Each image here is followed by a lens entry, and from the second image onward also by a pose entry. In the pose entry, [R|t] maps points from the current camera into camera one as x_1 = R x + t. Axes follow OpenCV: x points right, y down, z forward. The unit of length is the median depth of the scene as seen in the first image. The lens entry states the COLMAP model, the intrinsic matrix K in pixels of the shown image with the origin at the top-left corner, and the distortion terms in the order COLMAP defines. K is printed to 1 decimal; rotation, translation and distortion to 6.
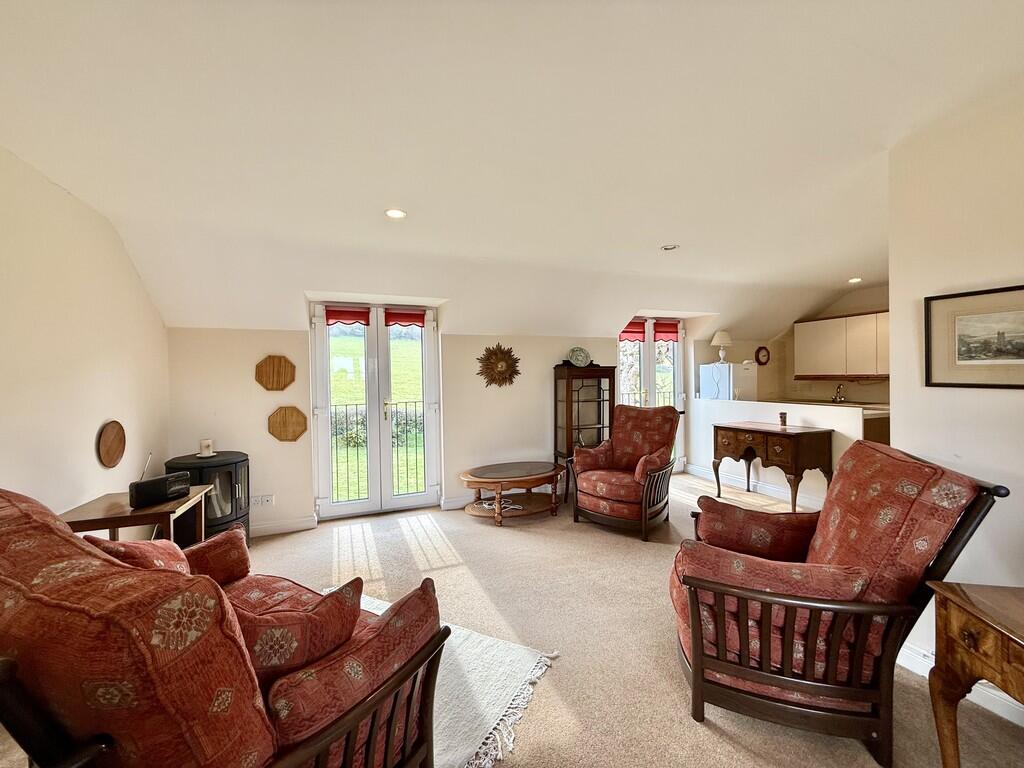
lens RADIAL K [[418.3, 0, 512.0], [0, 418.3, 384.0], [0, 0, 1]] dist [0.000081, -0.000025]
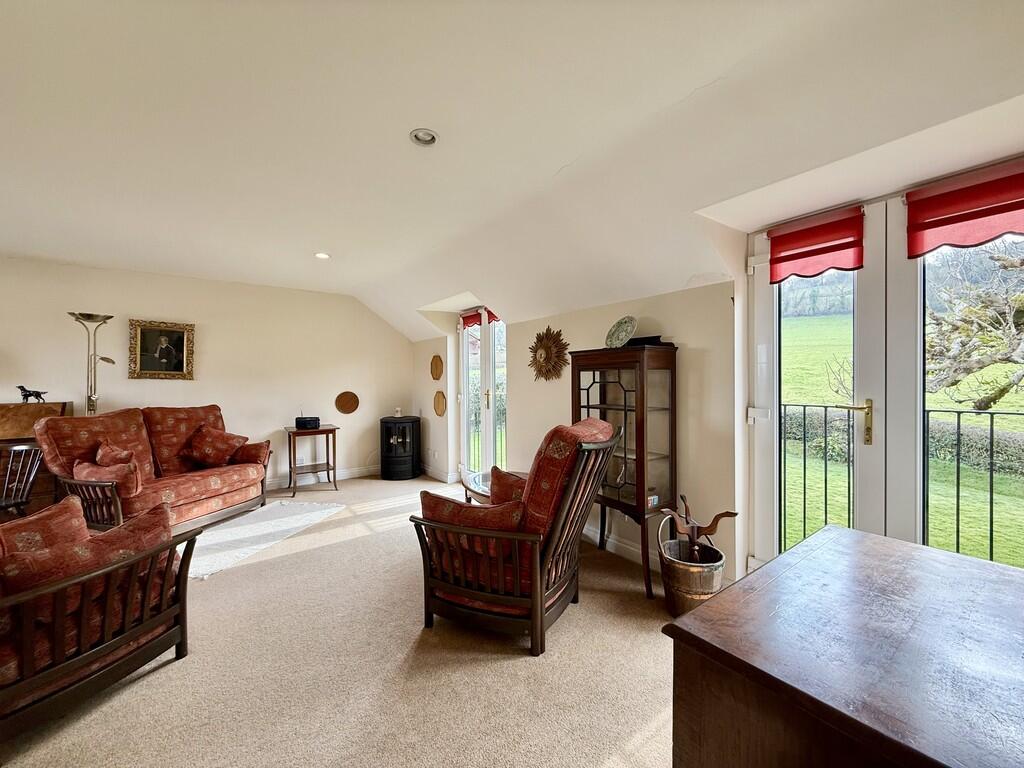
lens RADIAL K [[418.3, 0, 512.0], [0, 418.3, 384.0], [0, 0, 1]] dist [0.000081, -0.000025]
pose [[0.243017, 0.025578, -0.969685, 0.742634], [-0.009758, 0.999666, 0.023923, -0.005589], [0.969973, 0.003648, 0.243185, 0.750557]]
